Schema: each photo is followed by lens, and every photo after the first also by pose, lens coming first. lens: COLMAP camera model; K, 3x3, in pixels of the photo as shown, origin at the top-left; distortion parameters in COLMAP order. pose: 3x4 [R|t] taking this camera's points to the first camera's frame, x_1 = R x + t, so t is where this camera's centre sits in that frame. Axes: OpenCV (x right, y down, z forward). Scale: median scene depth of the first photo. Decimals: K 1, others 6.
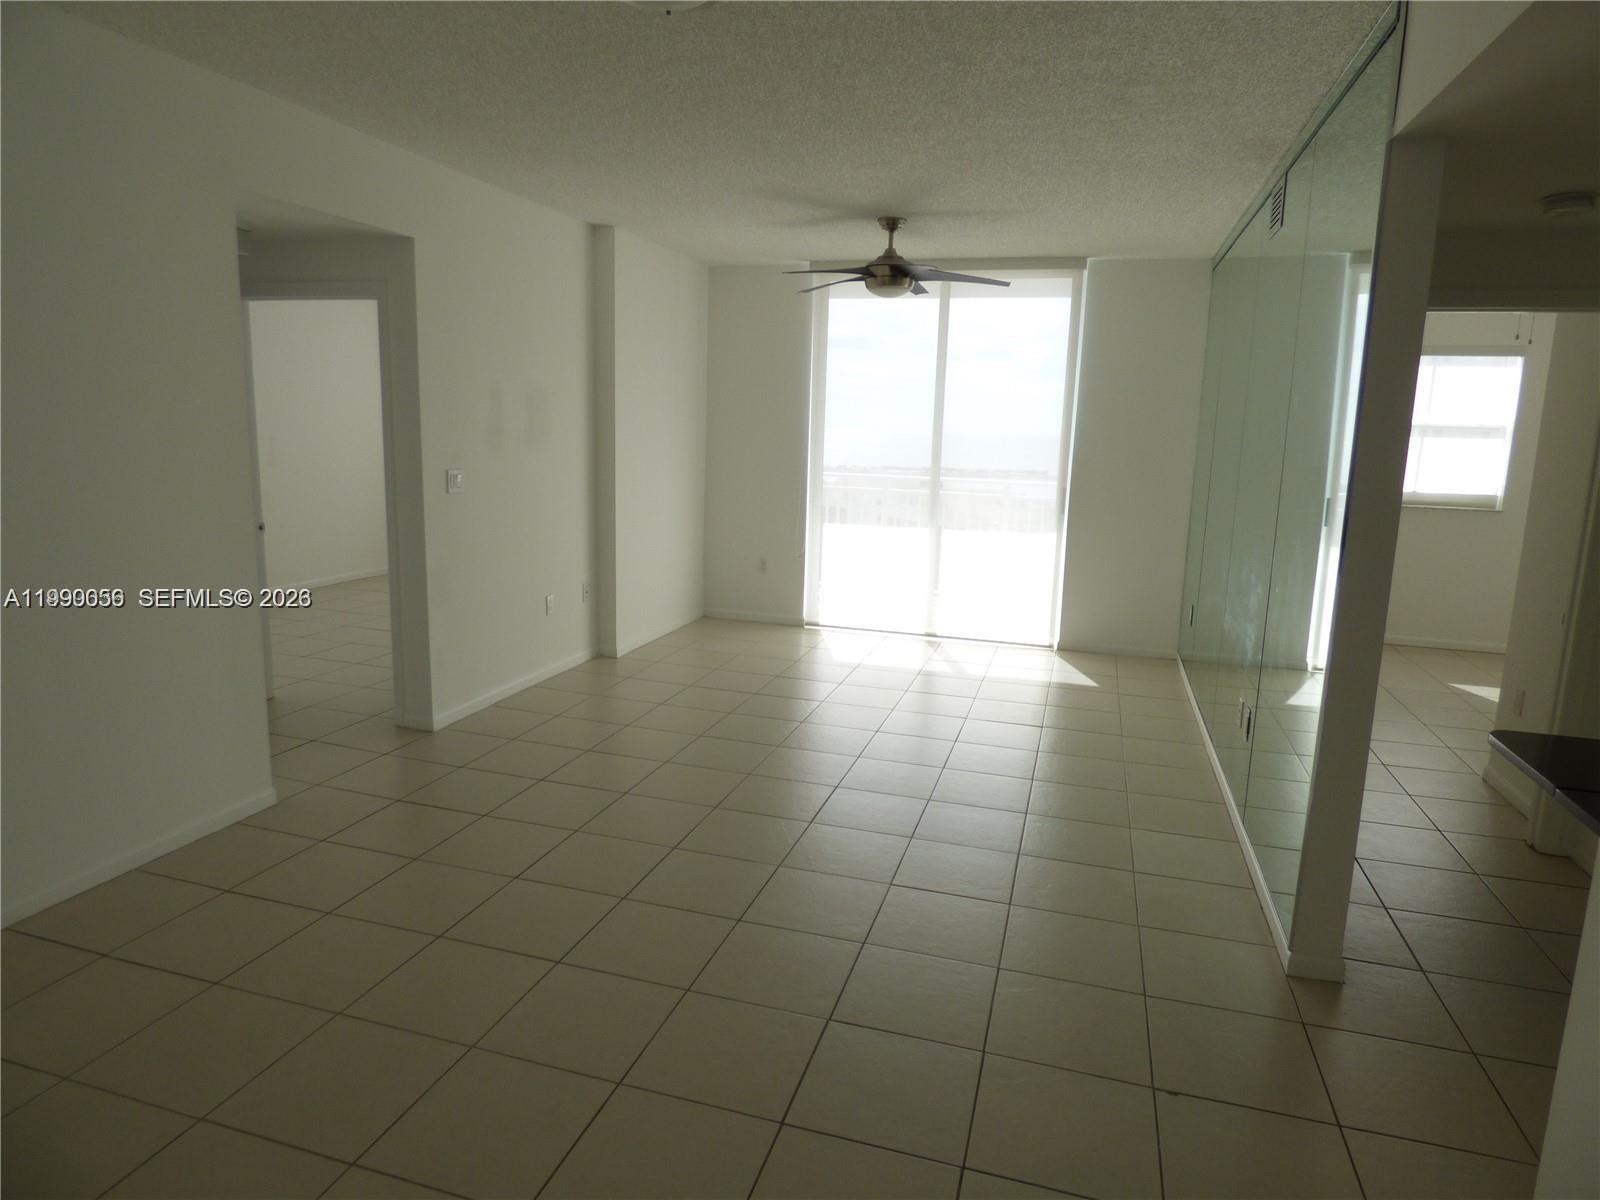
lens RADIAL K [[968.0, 0, 802.6], [0, 968.0, 598.1], [0, 0, 1]] dist [-0.003639, -0.001797]
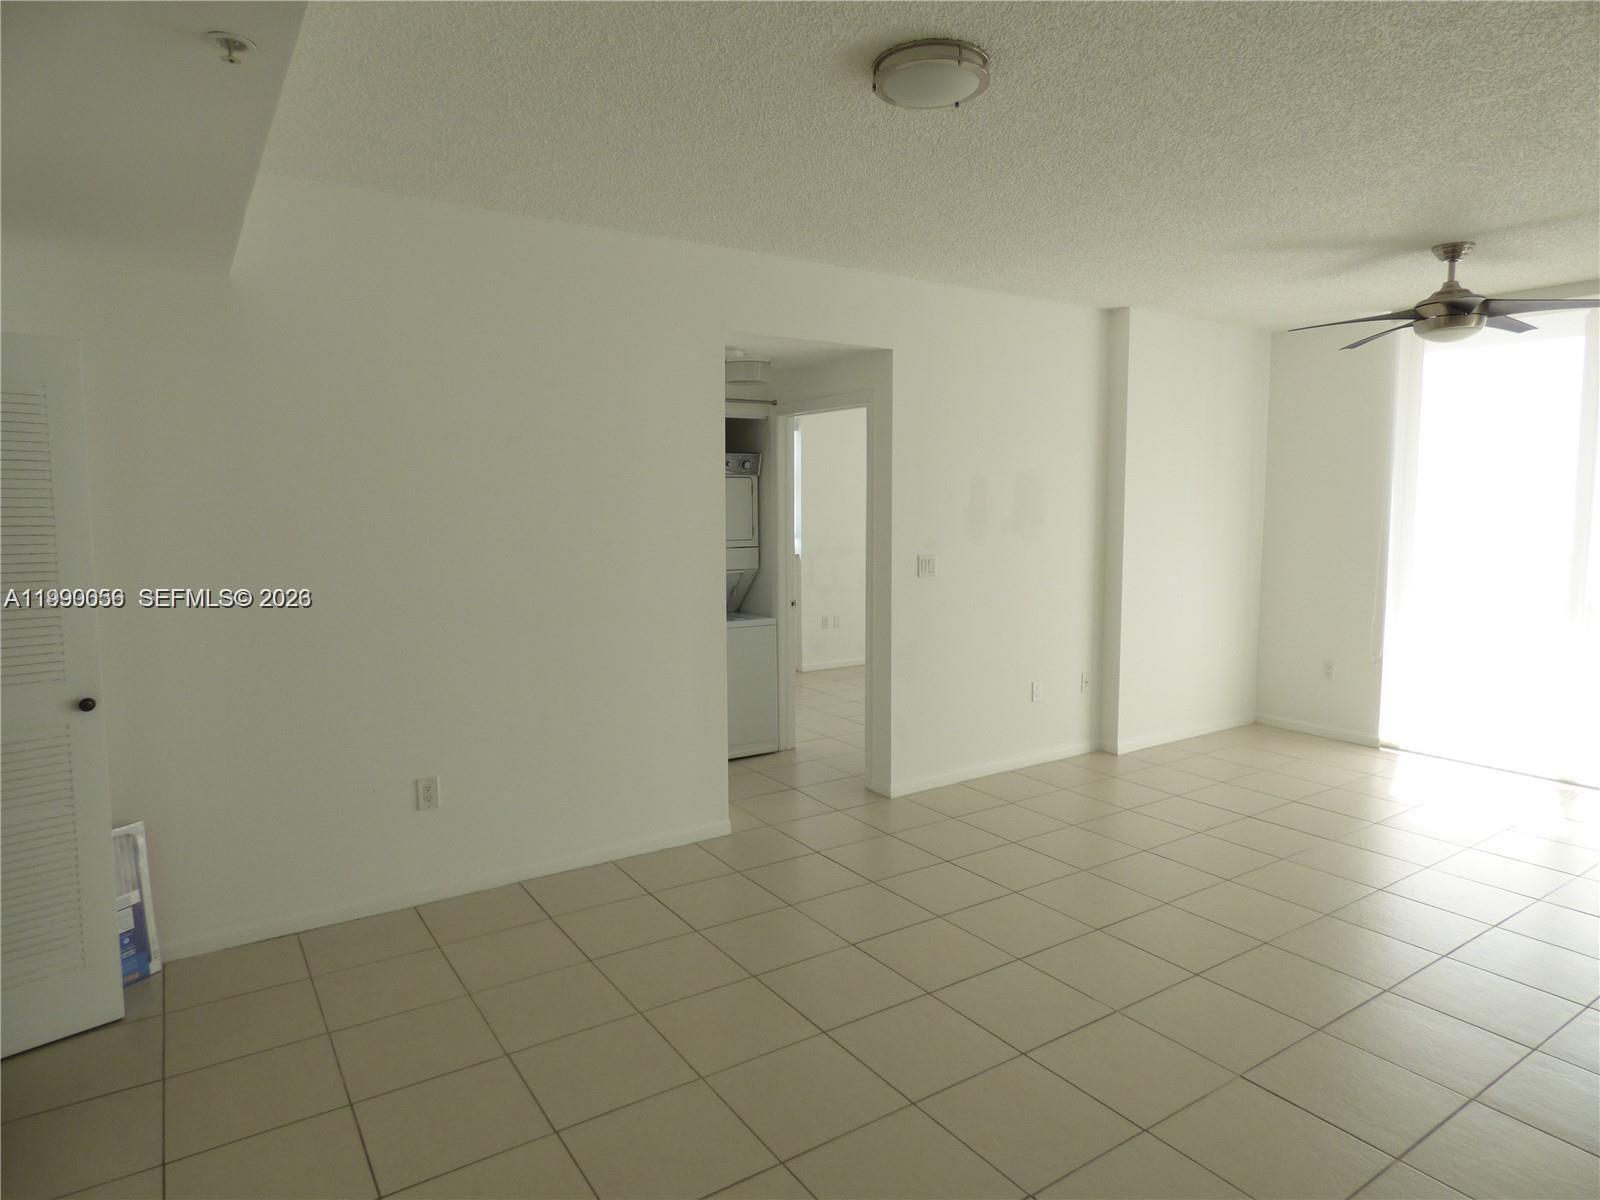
lens RADIAL K [[968.0, 0, 808.0], [0, 968.0, 602.6], [0, 0, 1]] dist [-0.003639, -0.001797]
pose [[0.777538, 0.033512, -0.627943, 0.187401], [-0.087450, 0.994638, -0.055201, -0.008666], [0.622726, 0.097835, 0.776299, 0.080194]]
